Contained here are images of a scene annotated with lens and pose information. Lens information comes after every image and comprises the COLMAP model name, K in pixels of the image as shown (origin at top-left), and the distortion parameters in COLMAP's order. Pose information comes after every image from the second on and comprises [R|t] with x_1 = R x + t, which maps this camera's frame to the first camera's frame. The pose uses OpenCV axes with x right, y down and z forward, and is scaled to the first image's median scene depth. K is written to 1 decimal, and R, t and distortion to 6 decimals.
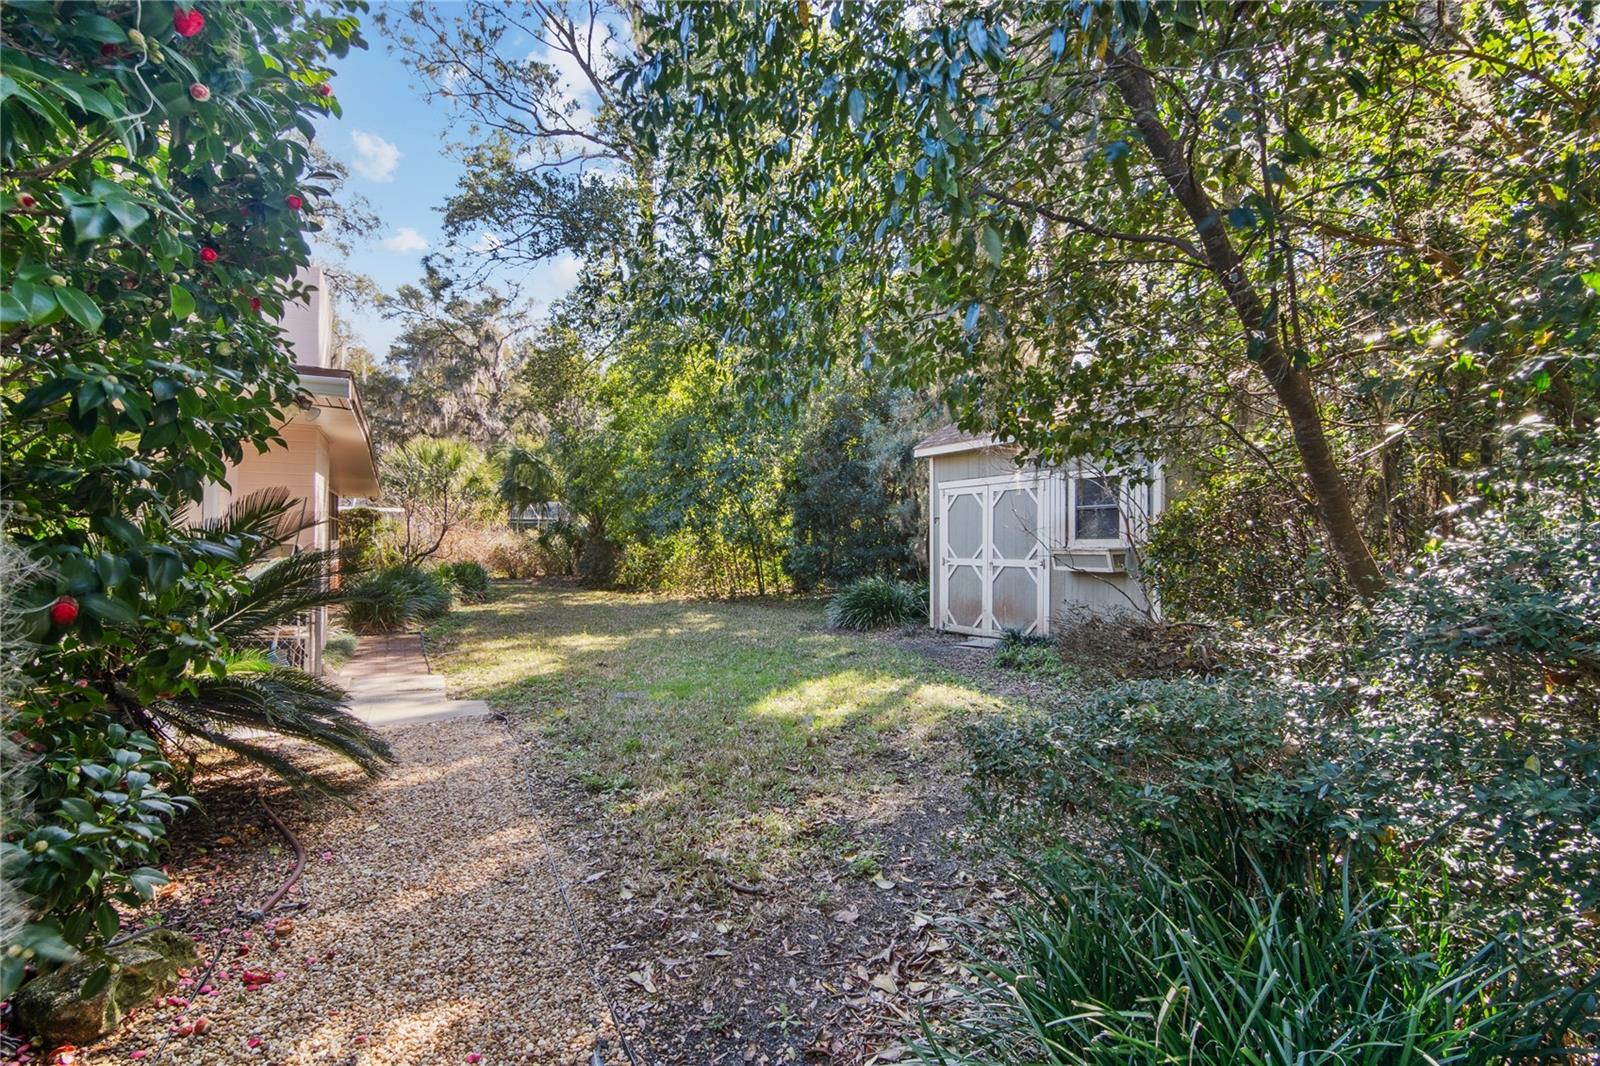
lens RADIAL K [[815.2, 0, 804.0], [0, 815.2, 533.7], [0, 0, 1]] dist [-0.015269, -0.003050]
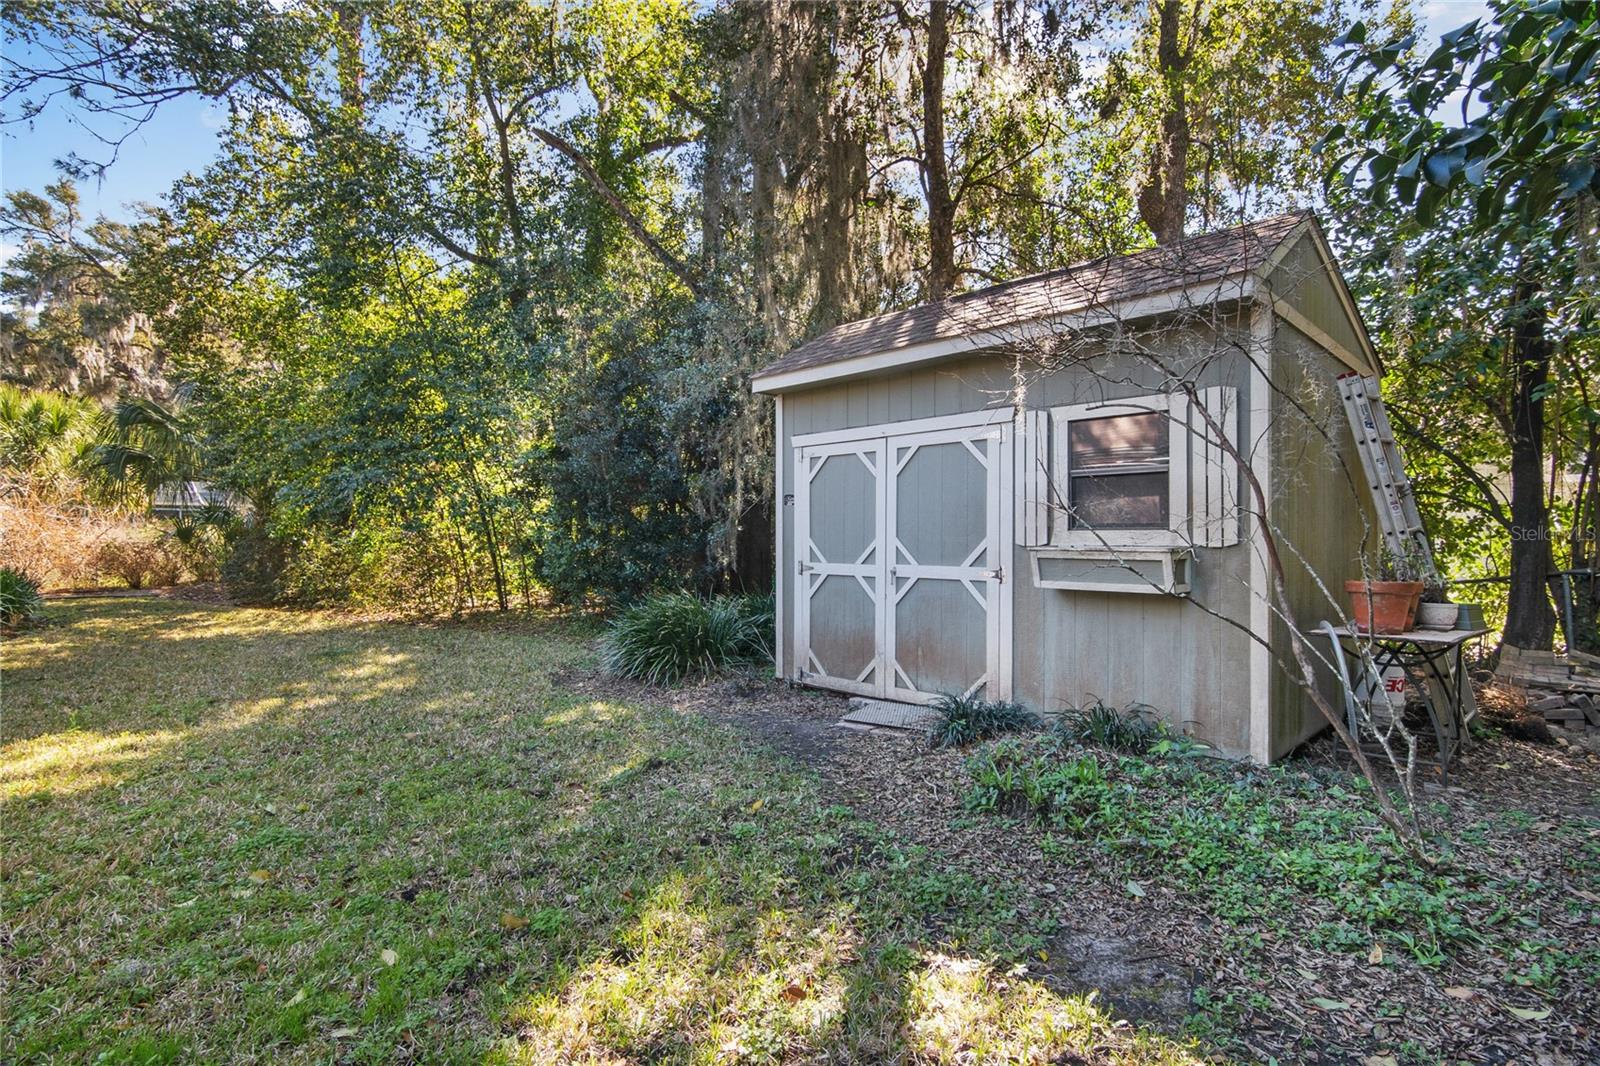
lens RADIAL K [[815.2, 0, 800.0], [0, 815.2, 534.7], [0, 0, 1]] dist [-0.015269, -0.003050]
pose [[0.963275, -0.000343, 0.268517, 0.008426], [-0.002167, 0.999957, 0.009052, 0.003507], [-0.268509, -0.009301, 0.963232, 0.350818]]
